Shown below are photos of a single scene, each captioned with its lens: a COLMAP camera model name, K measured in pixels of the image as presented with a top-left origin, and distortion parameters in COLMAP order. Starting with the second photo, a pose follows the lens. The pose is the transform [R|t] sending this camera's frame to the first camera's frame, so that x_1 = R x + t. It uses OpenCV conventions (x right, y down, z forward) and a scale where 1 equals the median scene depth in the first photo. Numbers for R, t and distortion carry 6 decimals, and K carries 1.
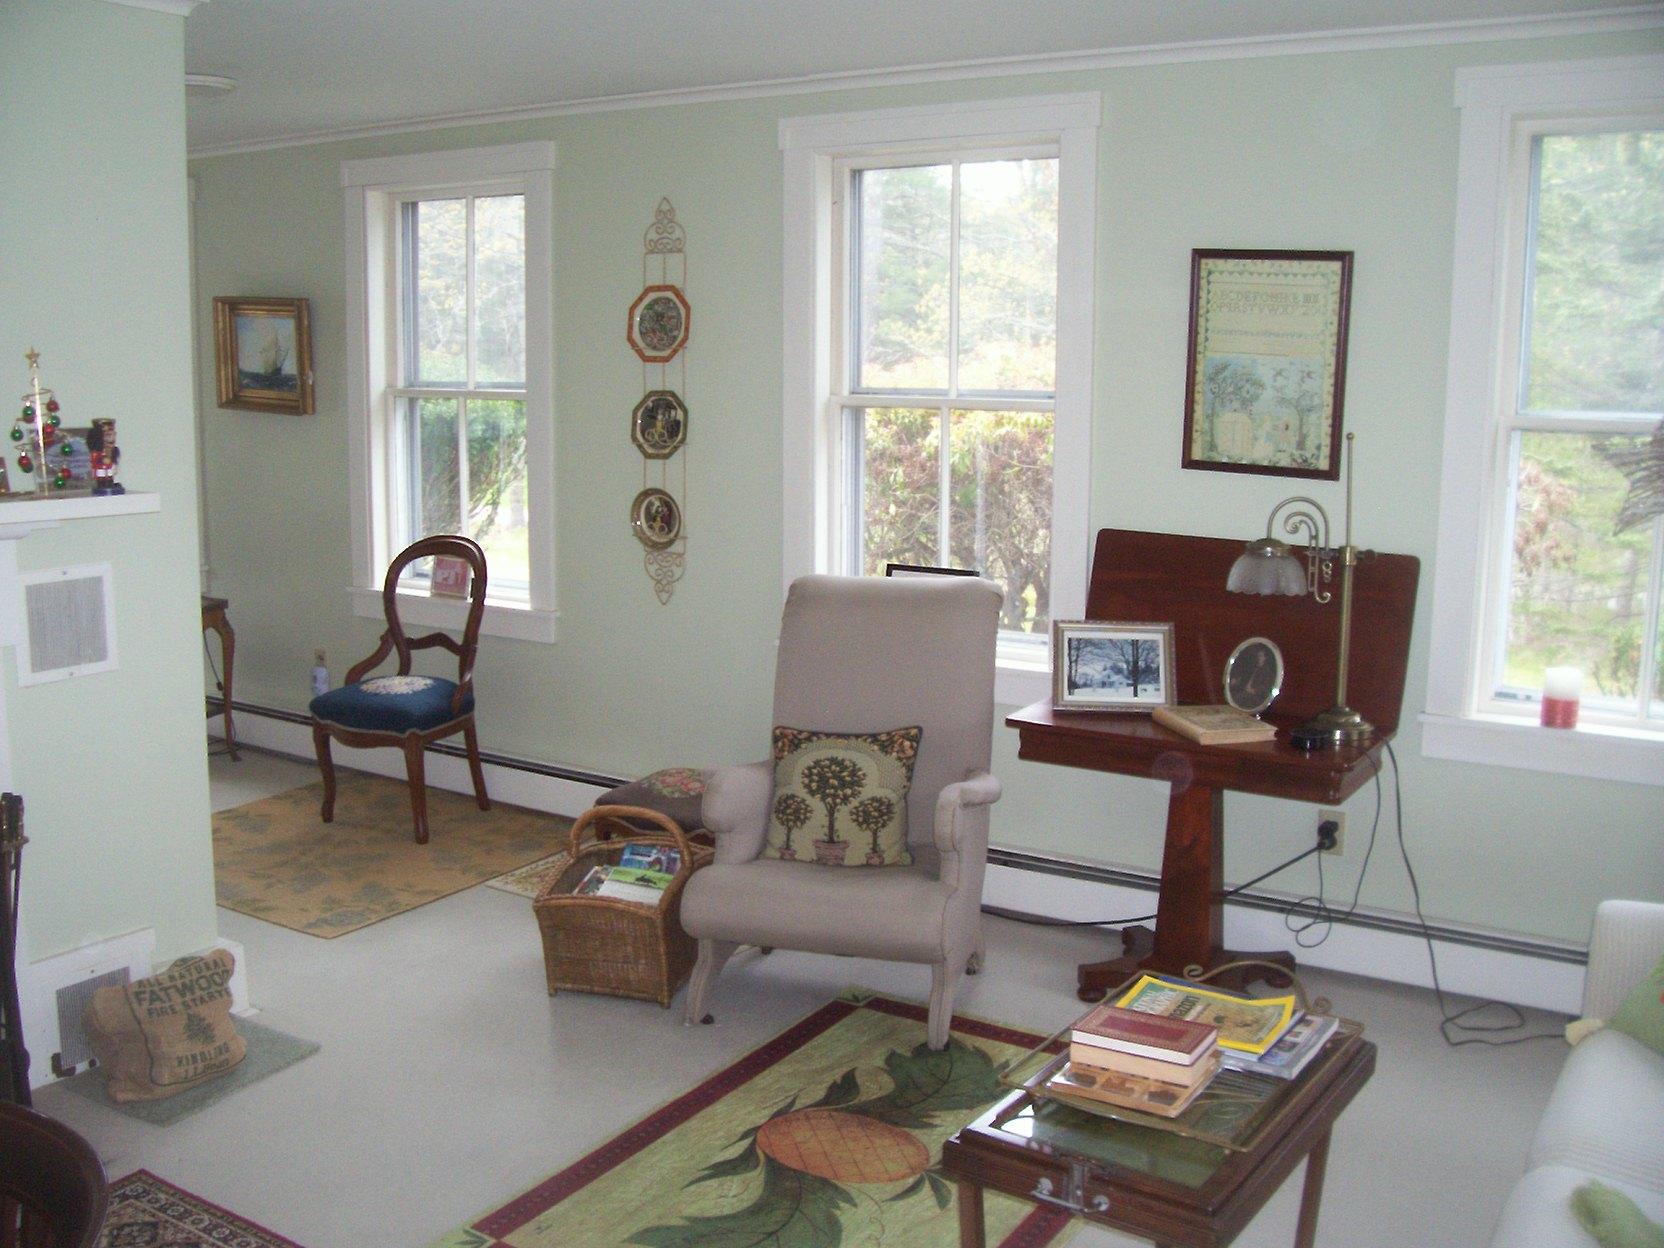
lens RADIAL K [[1683.8, 0, 832.0], [0, 1683.8, 624.0], [0, 0, 1]] dist [-0.139110, -0.001898]
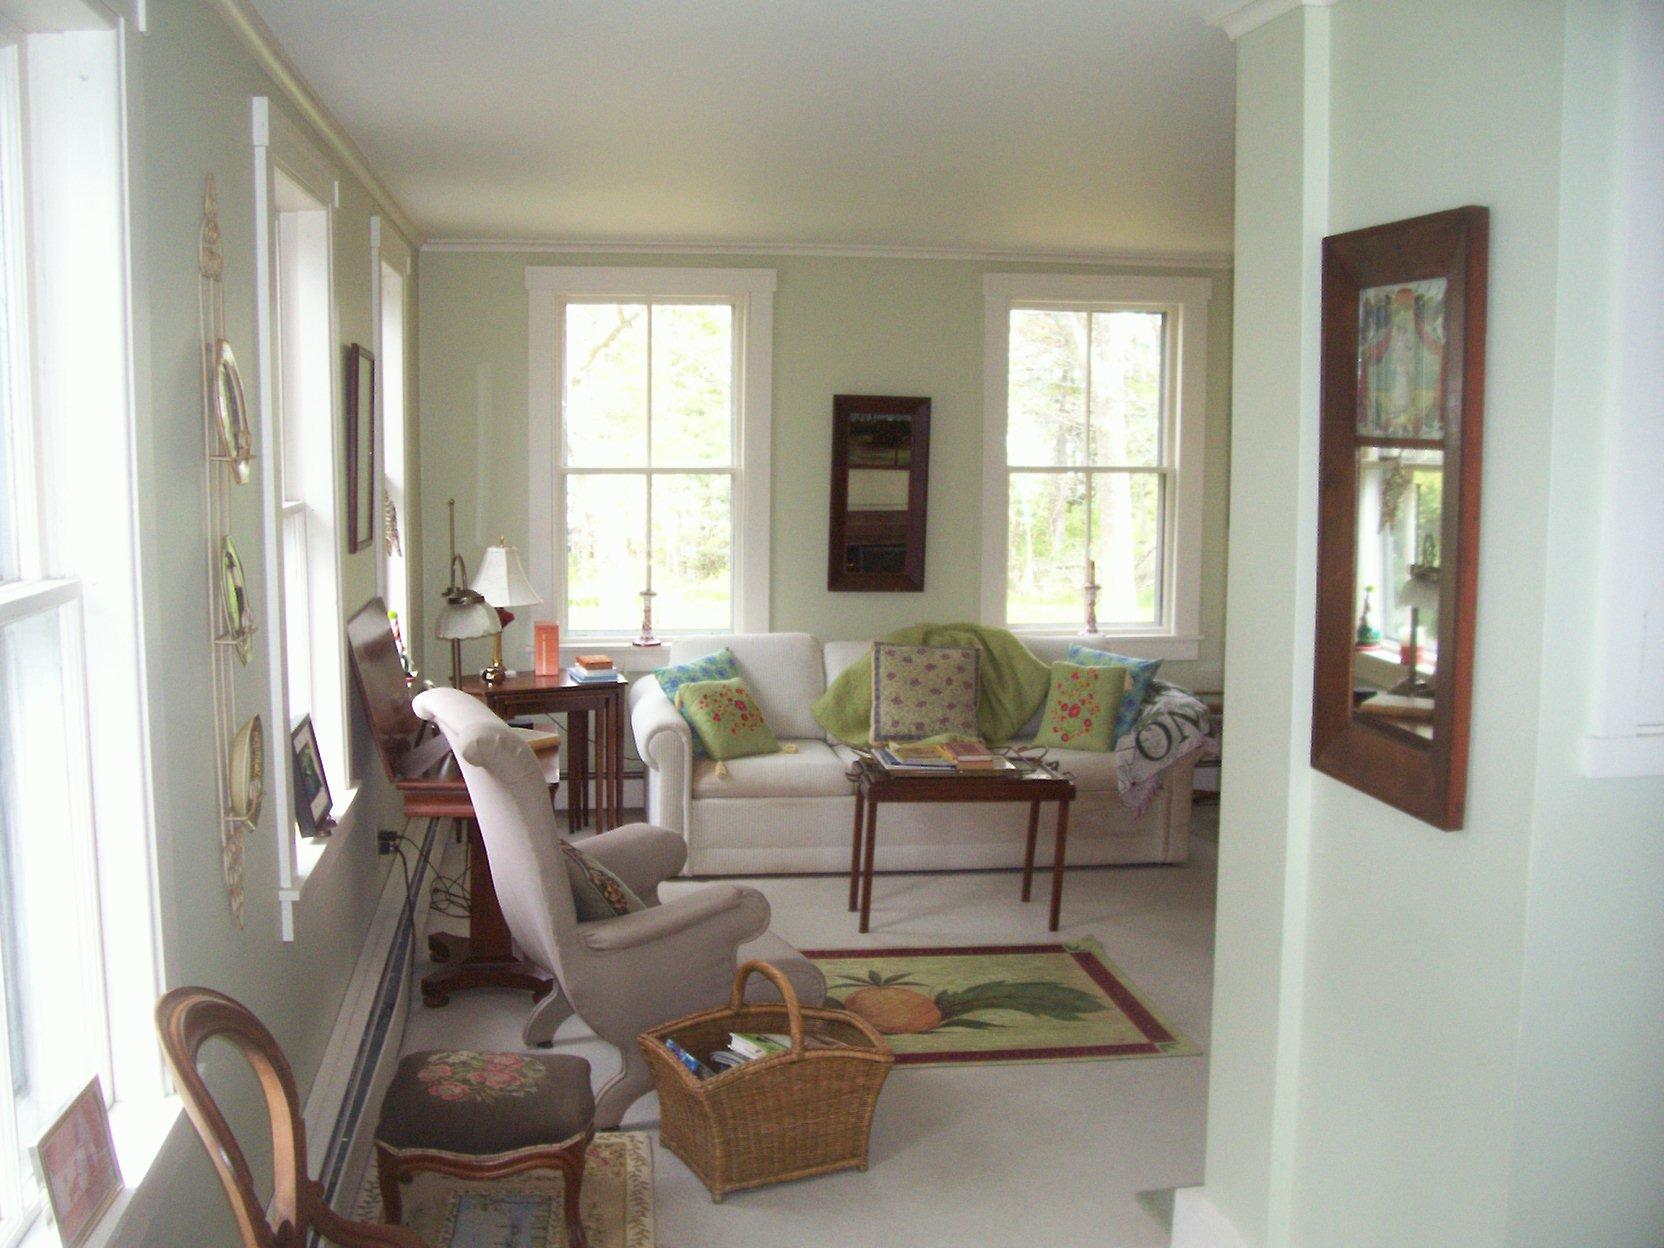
lens RADIAL K [[1683.8, 0, 832.0], [0, 1683.8, 624.0], [0, 0, 1]] dist [-0.139110, -0.001898]
pose [[-0.663490, -0.102136, 0.741181, -0.973767], [0.121522, 0.962773, 0.241456, -0.338243], [-0.738250, 0.250273, -0.626379, 1.868932]]
